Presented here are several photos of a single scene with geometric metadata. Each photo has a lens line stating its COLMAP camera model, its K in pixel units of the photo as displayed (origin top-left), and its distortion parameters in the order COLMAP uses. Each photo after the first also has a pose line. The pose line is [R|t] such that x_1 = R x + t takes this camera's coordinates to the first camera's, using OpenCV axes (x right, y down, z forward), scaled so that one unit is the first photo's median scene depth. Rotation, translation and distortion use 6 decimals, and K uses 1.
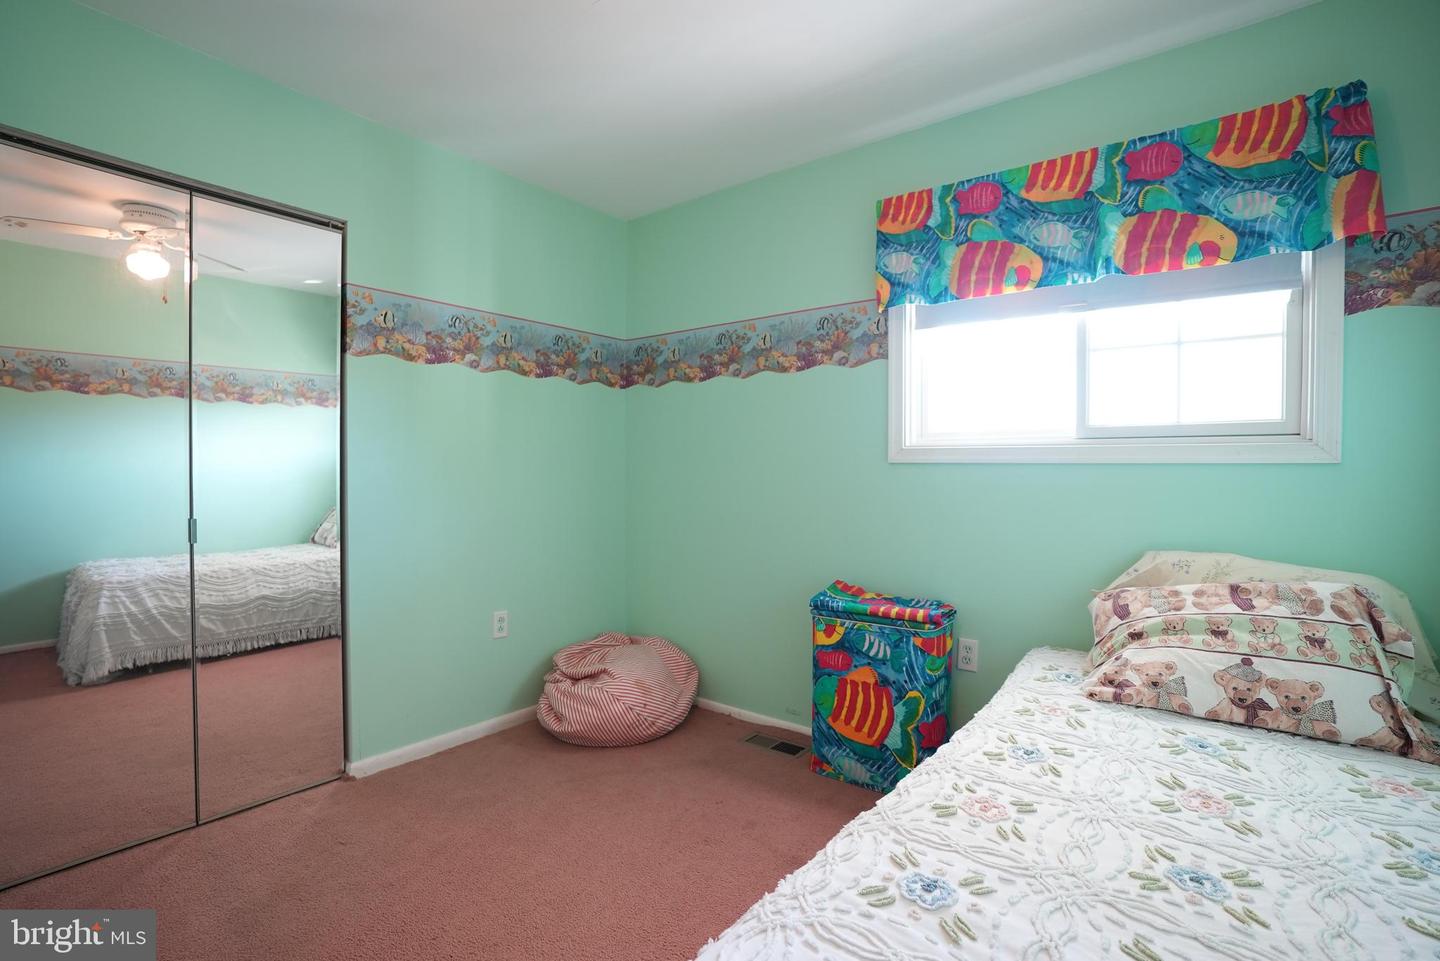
lens RADIAL K [[669.8, 0, 721.2], [0, 669.8, 478.7], [0, 0, 1]] dist [-0.068557, 0.025747]
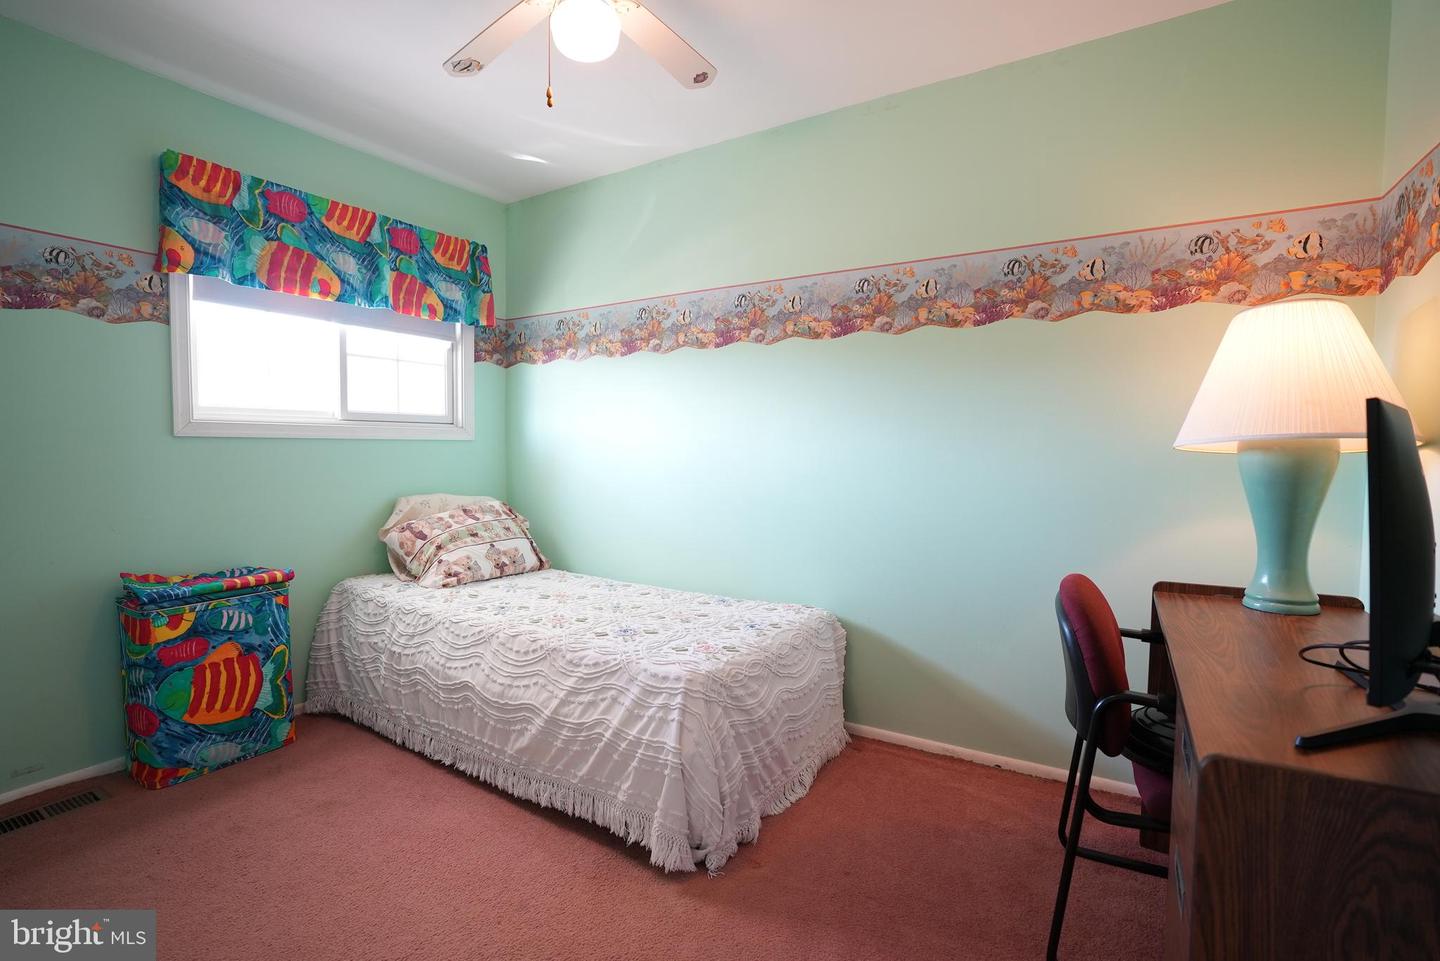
lens RADIAL K [[669.8, 0, 704.7], [0, 669.8, 474.5], [0, 0, 1]] dist [-0.068557, 0.025747]
pose [[-0.090572, -0.046171, 0.994819, -0.827147], [0.007188, 0.998868, 0.047014, -0.008565], [-0.995864, 0.011409, -0.090137, 0.388551]]
